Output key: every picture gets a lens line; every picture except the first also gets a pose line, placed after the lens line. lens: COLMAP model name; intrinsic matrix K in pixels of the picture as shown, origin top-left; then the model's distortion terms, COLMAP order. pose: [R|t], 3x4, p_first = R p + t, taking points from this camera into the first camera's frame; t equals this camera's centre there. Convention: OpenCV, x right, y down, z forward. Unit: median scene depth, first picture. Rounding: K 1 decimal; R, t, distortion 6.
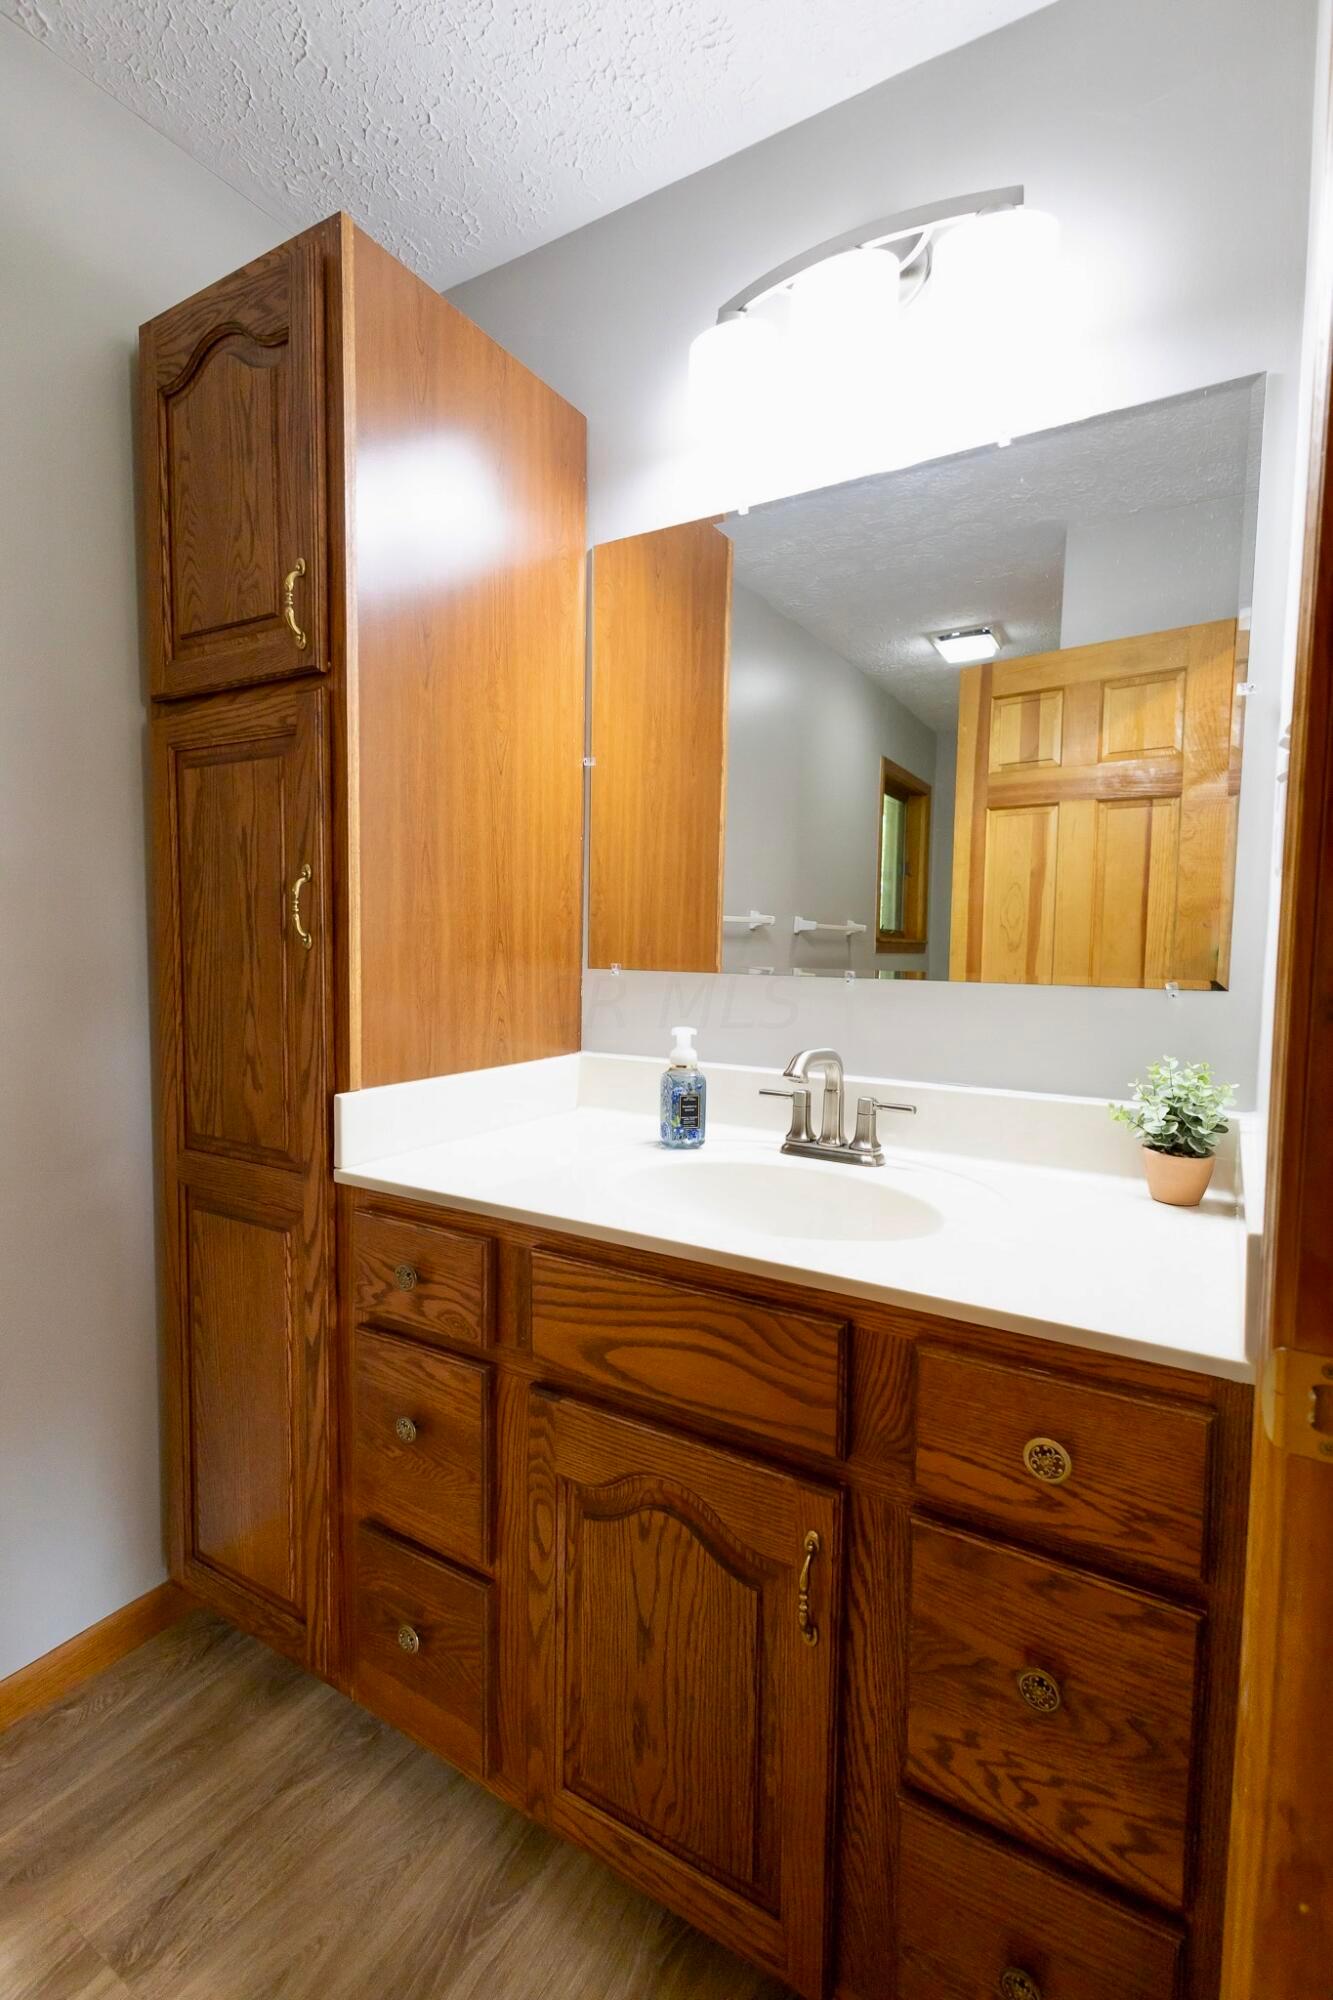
lens RADIAL K [[928.0, 0, 676.7], [0, 928.0, 997.6], [0, 0, 1]] dist [0.021637, -0.008199]
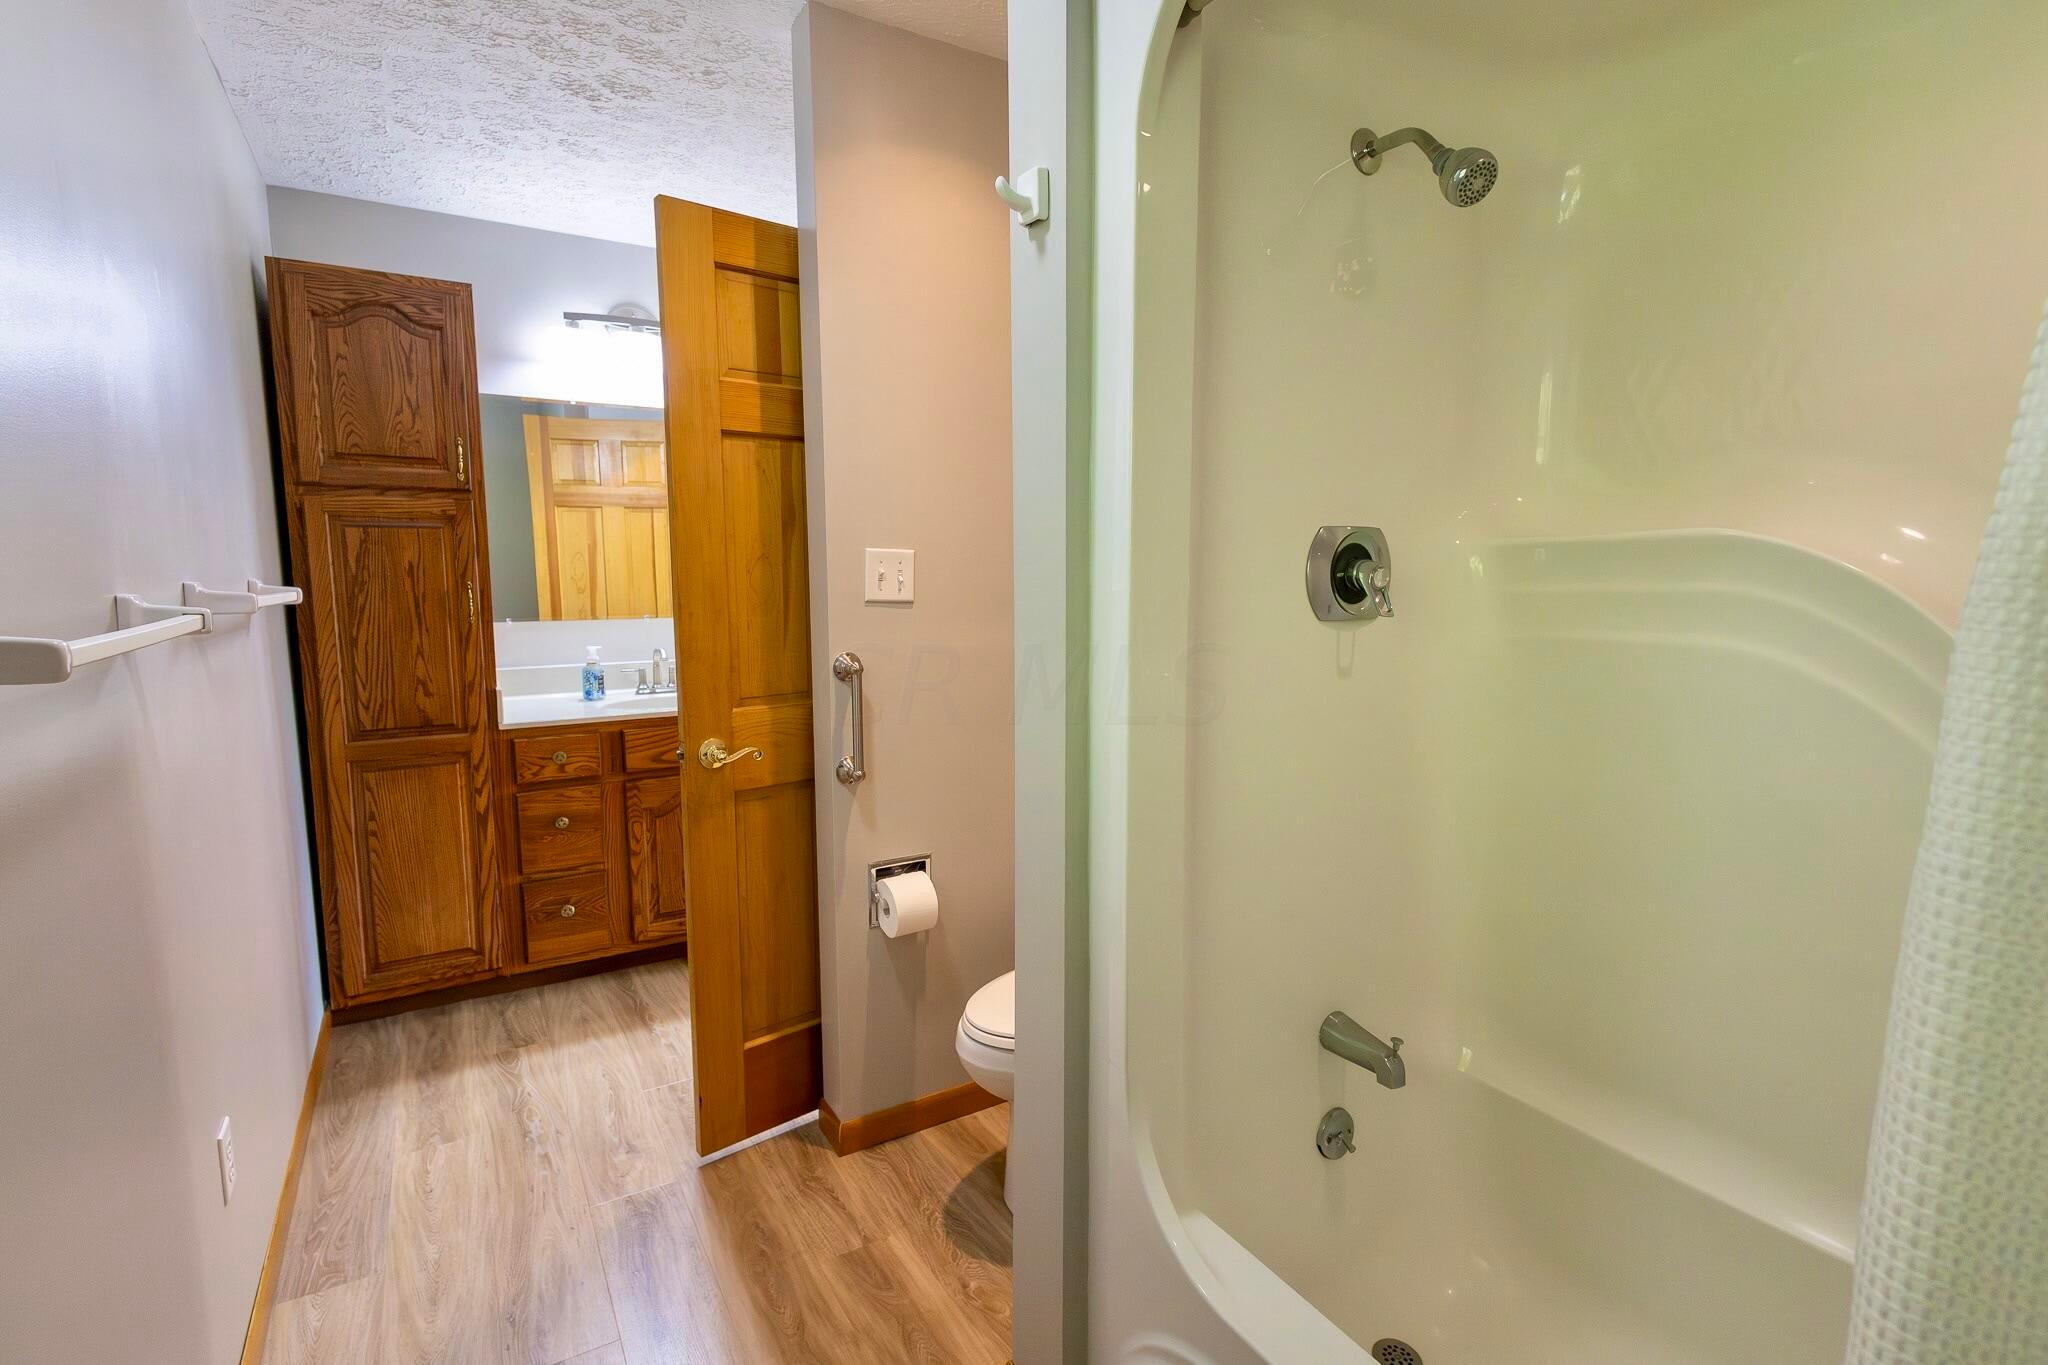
lens RADIAL K [[950.2, 0, 1017.3], [0, 950.2, 680.5], [0, 0, 1]] dist [0.021637, -0.008199]
pose [[0.473727, -0.130423, 0.870960, -1.616079], [0.062984, 0.991458, 0.114210, -0.086458], [-0.878416, 0.000752, 0.477895, -1.044848]]
